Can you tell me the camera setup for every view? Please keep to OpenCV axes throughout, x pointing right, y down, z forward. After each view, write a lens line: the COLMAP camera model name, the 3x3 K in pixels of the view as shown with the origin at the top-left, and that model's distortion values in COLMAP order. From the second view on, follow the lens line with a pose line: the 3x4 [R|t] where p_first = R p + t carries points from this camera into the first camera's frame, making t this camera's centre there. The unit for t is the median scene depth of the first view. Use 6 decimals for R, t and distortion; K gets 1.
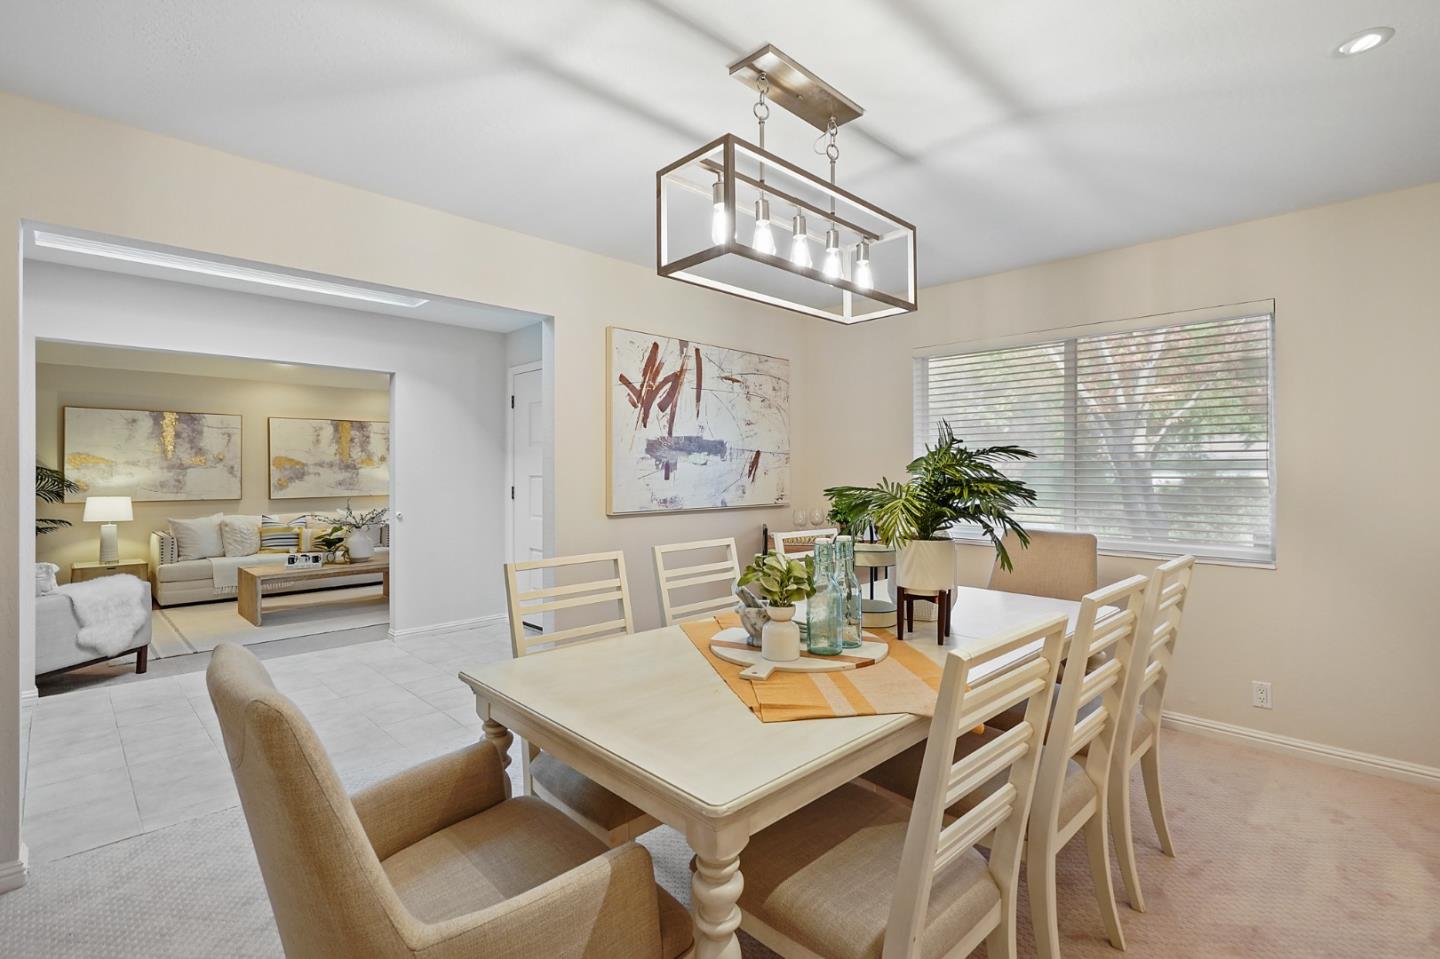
lens RADIAL K [[665.7, 0, 722.6], [0, 665.7, 477.5], [0, 0, 1]] dist [0.000717, -0.000072]
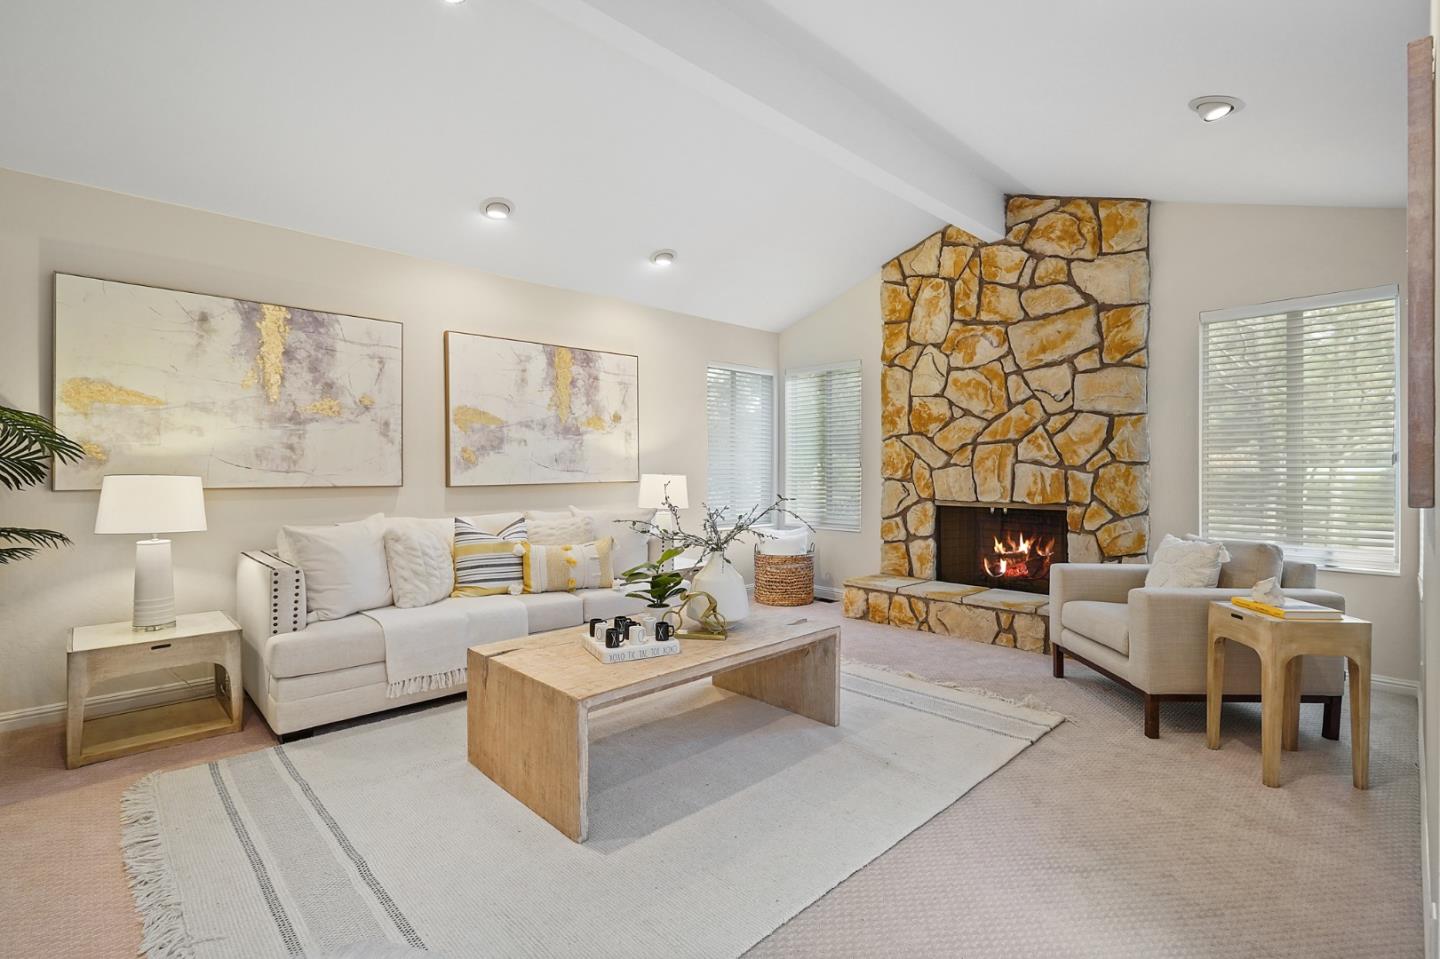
lens RADIAL K [[665.7, 0, 723.8], [0, 665.7, 478.4], [0, 0, 1]] dist [0.000717, -0.000072]
pose [[0.999745, 0.002851, -0.022381, -0.482016], [-0.002732, 0.999982, 0.005325, 0.024138], [0.022396, -0.005262, 0.999735, 0.512106]]
